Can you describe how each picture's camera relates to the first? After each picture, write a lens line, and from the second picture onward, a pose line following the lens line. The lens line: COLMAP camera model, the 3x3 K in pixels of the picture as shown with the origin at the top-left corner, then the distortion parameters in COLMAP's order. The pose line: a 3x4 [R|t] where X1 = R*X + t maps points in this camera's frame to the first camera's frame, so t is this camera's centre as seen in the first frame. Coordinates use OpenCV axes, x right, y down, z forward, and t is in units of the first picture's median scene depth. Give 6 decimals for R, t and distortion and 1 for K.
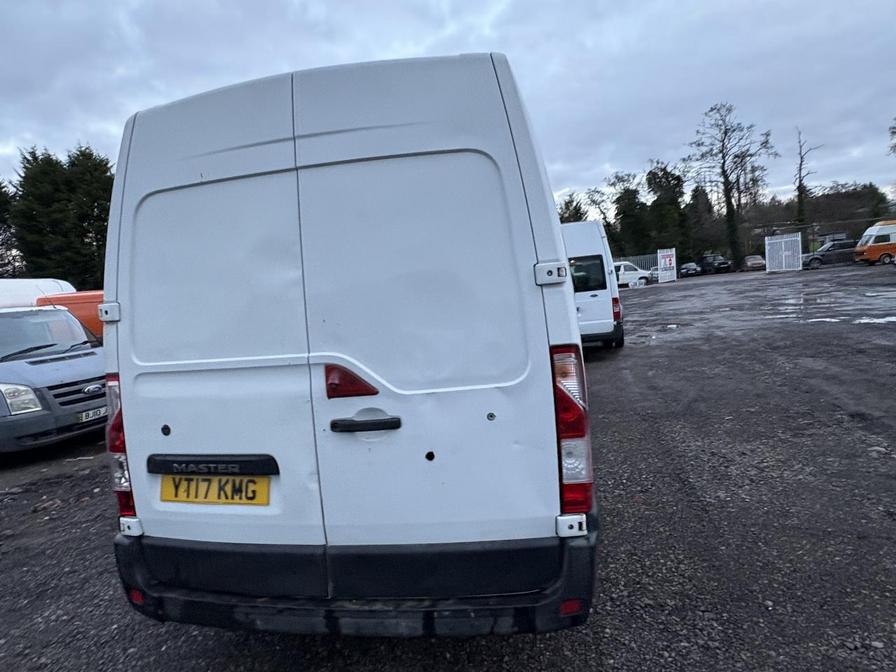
lens RADIAL K [[521.4, 0, 448.0], [0, 521.4, 336.0], [0, 0, 1]] dist [-0.002572, -0.000368]
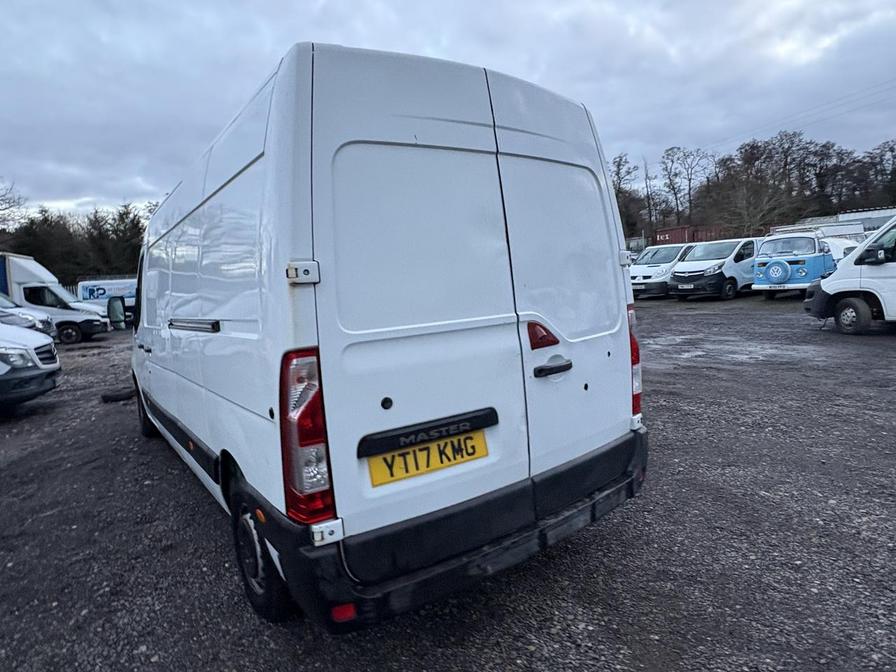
lens RADIAL K [[521.4, 0, 448.0], [0, 521.4, 336.0], [0, 0, 1]] dist [-0.002572, -0.000368]
pose [[0.689055, -0.036733, 0.723778, -1.156936], [0.070217, 0.997400, -0.016229, 0.088552], [-0.721299, 0.062004, 0.689842, 0.295637]]
